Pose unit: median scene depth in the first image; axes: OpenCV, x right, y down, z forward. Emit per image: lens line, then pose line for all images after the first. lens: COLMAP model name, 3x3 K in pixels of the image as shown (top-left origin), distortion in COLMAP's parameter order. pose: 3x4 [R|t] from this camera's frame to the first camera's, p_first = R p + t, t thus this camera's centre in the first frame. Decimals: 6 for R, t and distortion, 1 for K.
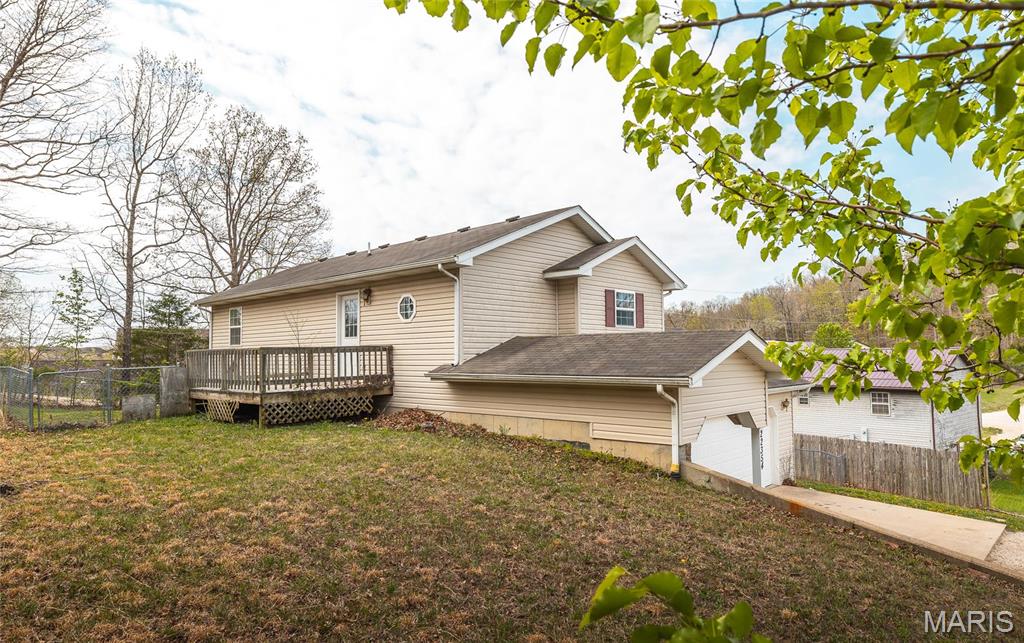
lens RADIAL K [[628.2, 0, 510.8], [0, 628.2, 329.1], [0, 0, 1]] dist [0.001242, -0.000445]
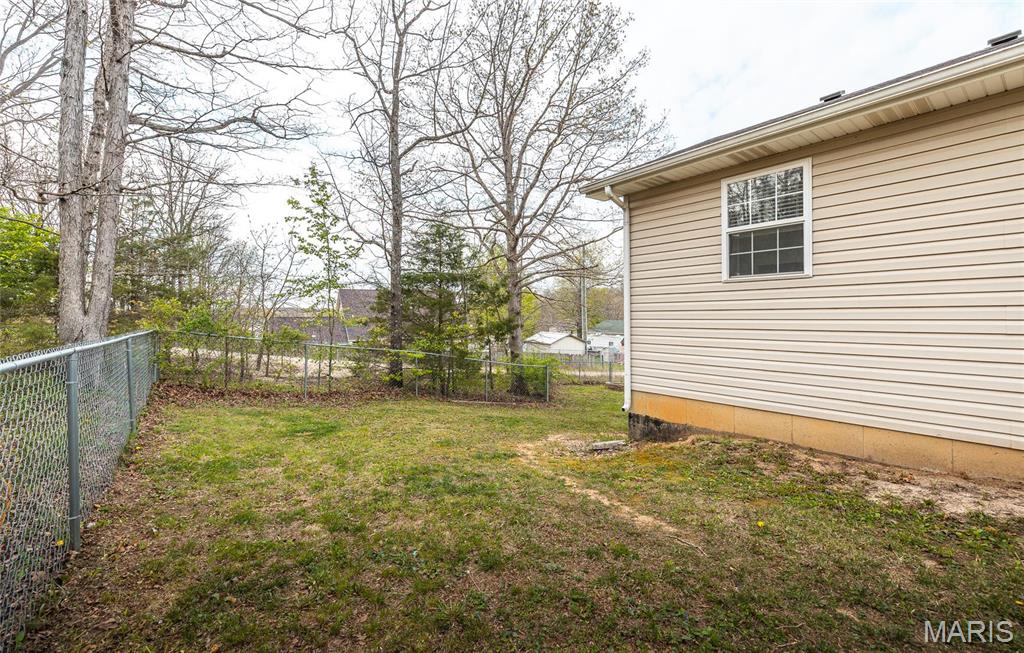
lens RADIAL K [[430.6, 0, 512.8], [0, 430.6, 323.2], [0, 0, 1]] dist [0.010938, 0.000263]
pose [[0.988544, 0.009294, -0.150643, -0.413323], [0.000151, 0.998041, 0.062569, 0.026831], [0.150930, -0.061875, 0.986606, 0.563132]]
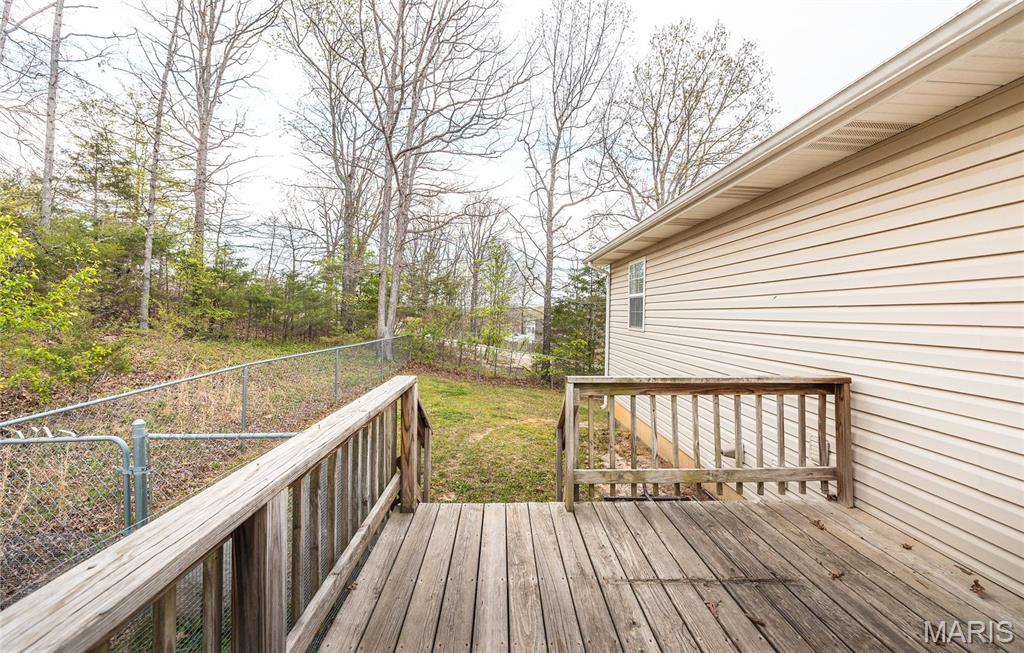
lens RADIAL K [[430.6, 0, 517.8], [0, 430.6, 316.2], [0, 0, 1]] dist [0.010938, 0.000263]
pose [[0.716192, 0.026498, -0.697400, -0.188907], [0.008893, 0.998851, 0.047084, -0.003406], [0.697847, -0.039923, 0.715134, 0.500431]]
